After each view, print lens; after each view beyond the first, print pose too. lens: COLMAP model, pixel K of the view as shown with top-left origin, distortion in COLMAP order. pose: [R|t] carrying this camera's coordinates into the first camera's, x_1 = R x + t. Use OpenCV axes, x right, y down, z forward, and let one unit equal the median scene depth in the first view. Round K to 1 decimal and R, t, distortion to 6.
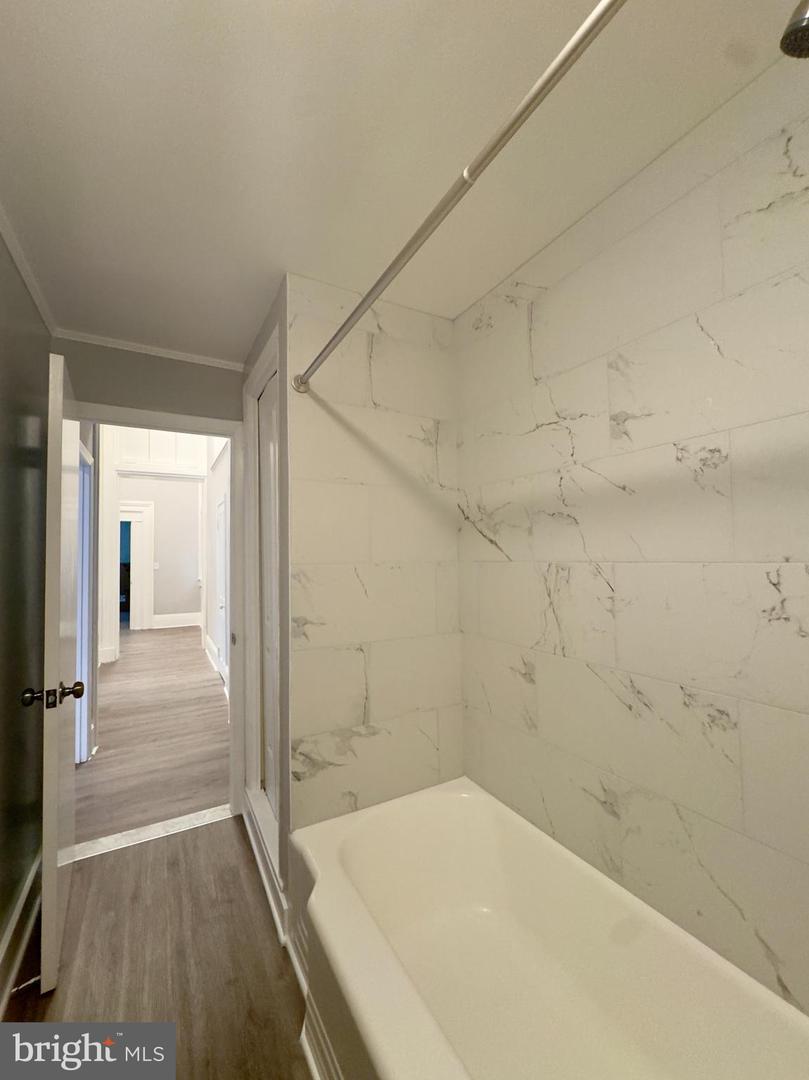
lens RADIAL K [[431.3, 0, 402.1], [0, 431.3, 546.4], [0, 0, 1]] dist [0.001037, 0.000373]
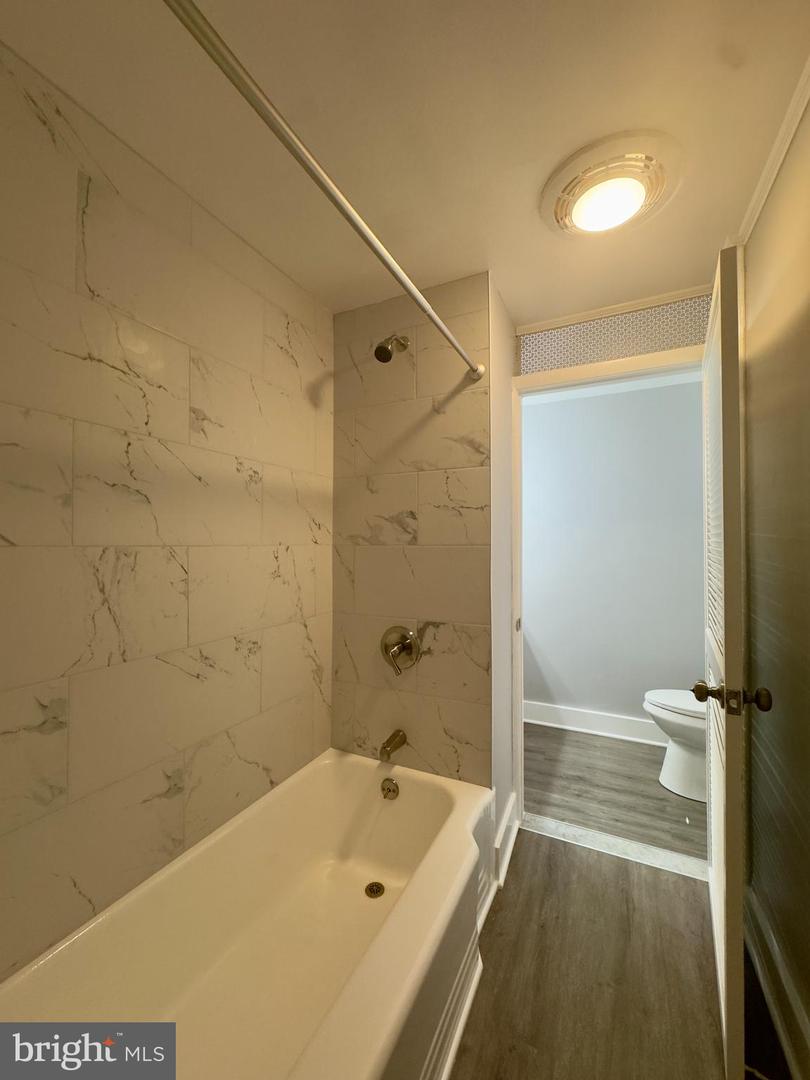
lens RADIAL K [[431.3, 0, 403.6], [0, 431.3, 540.9], [0, 0, 1]] dist [0.001037, 0.000373]
pose [[-0.557785, 0.021448, 0.829708, -0.643186], [-0.012648, 0.999330, -0.034335, 0.051238], [-0.829889, -0.029646, -0.557141, 1.094698]]
